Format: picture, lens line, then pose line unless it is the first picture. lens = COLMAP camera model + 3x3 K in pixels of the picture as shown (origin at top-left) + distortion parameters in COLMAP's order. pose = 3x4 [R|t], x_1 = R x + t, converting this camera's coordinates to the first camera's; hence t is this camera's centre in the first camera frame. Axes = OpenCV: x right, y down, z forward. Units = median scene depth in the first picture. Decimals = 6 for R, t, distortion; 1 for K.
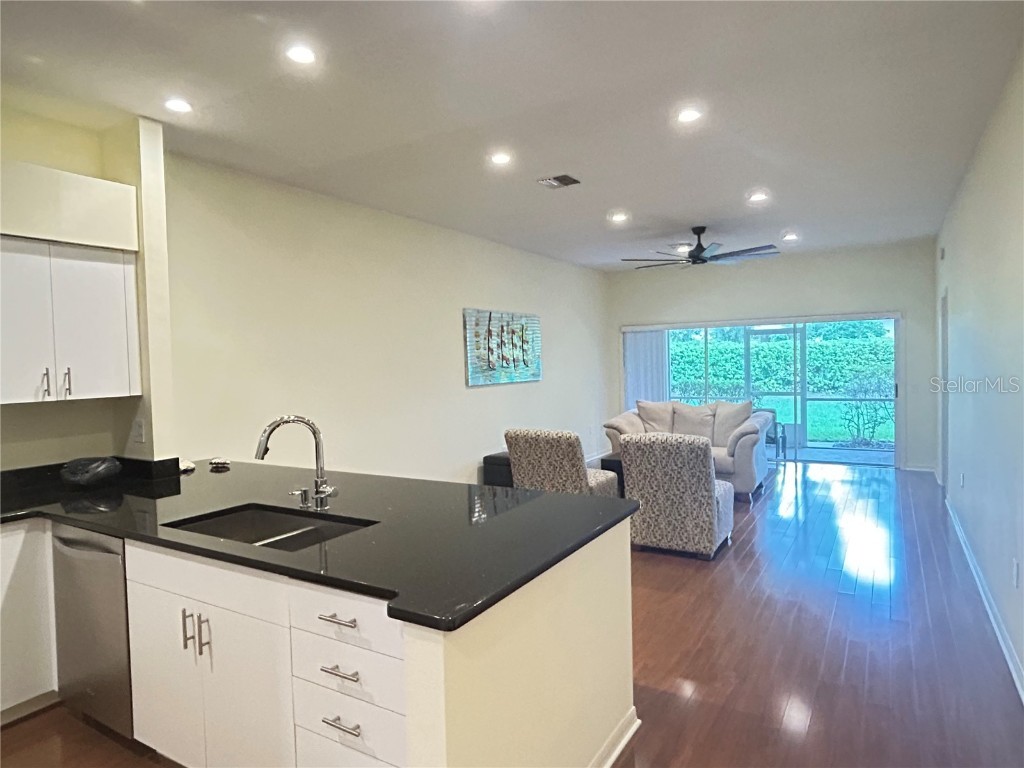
lens RADIAL K [[622.3, 0, 509.0], [0, 622.3, 380.5], [0, 0, 1]] dist [-0.003360, -0.000521]
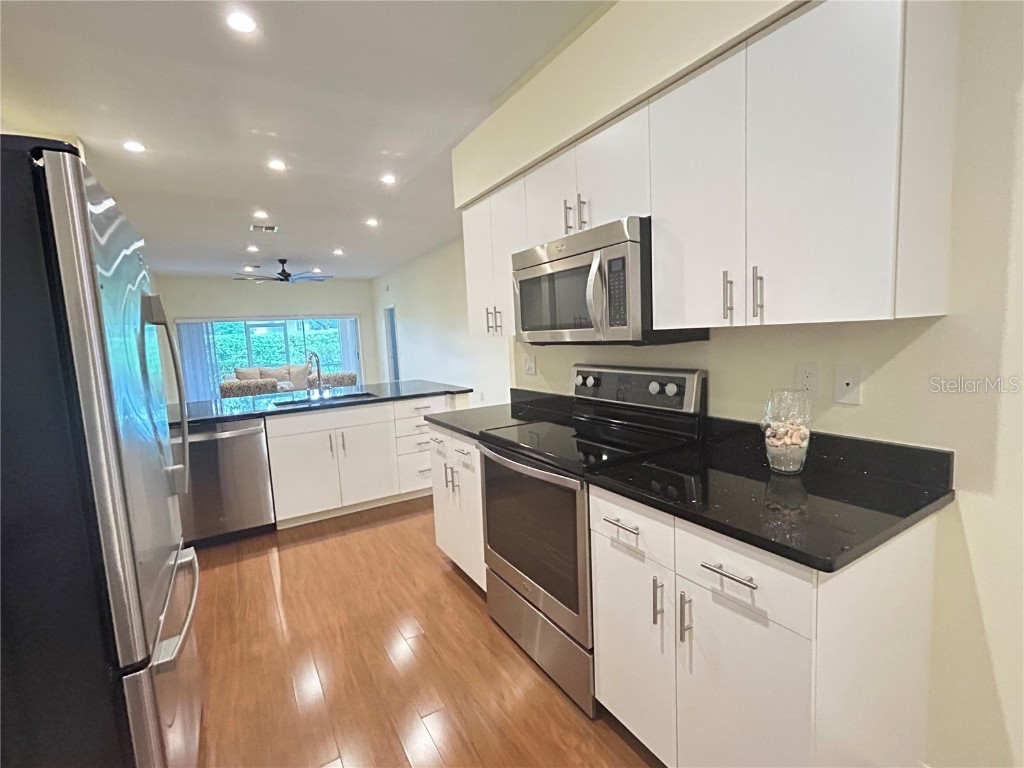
lens RADIAL K [[464.0, 0, 505.3], [0, 464.0, 386.7], [0, 0, 1]] dist [0.000385, -0.000041]
pose [[0.471484, -0.101672, 0.875994, -0.499611], [0.067052, 0.994589, 0.079348, 0.032842], [-0.879322, 0.021326, 0.475750, -0.105512]]
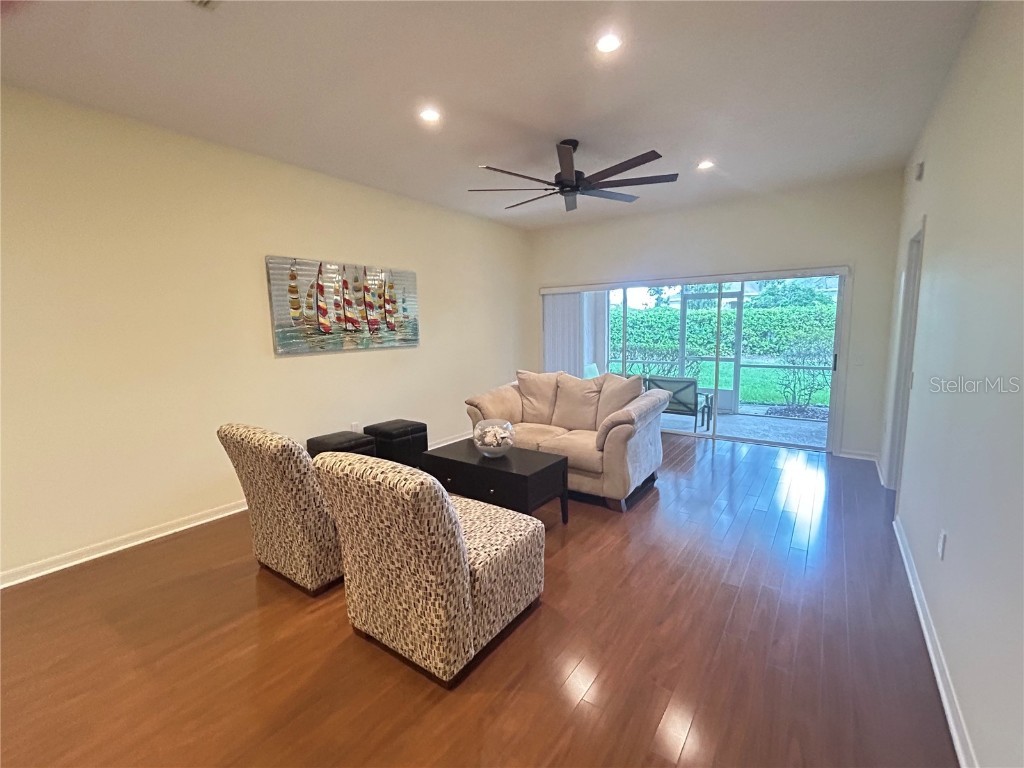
lens RADIAL K [[447.8, 0, 512.0], [0, 447.8, 384.0], [0, 0, 1]] dist [-0.001145, -0.000164]
pose [[0.997301, 0.017081, -0.071401, 0.259414], [-0.009844, 0.994887, 0.100514, -0.013068], [0.072752, -0.099540, 0.992370, 0.409271]]
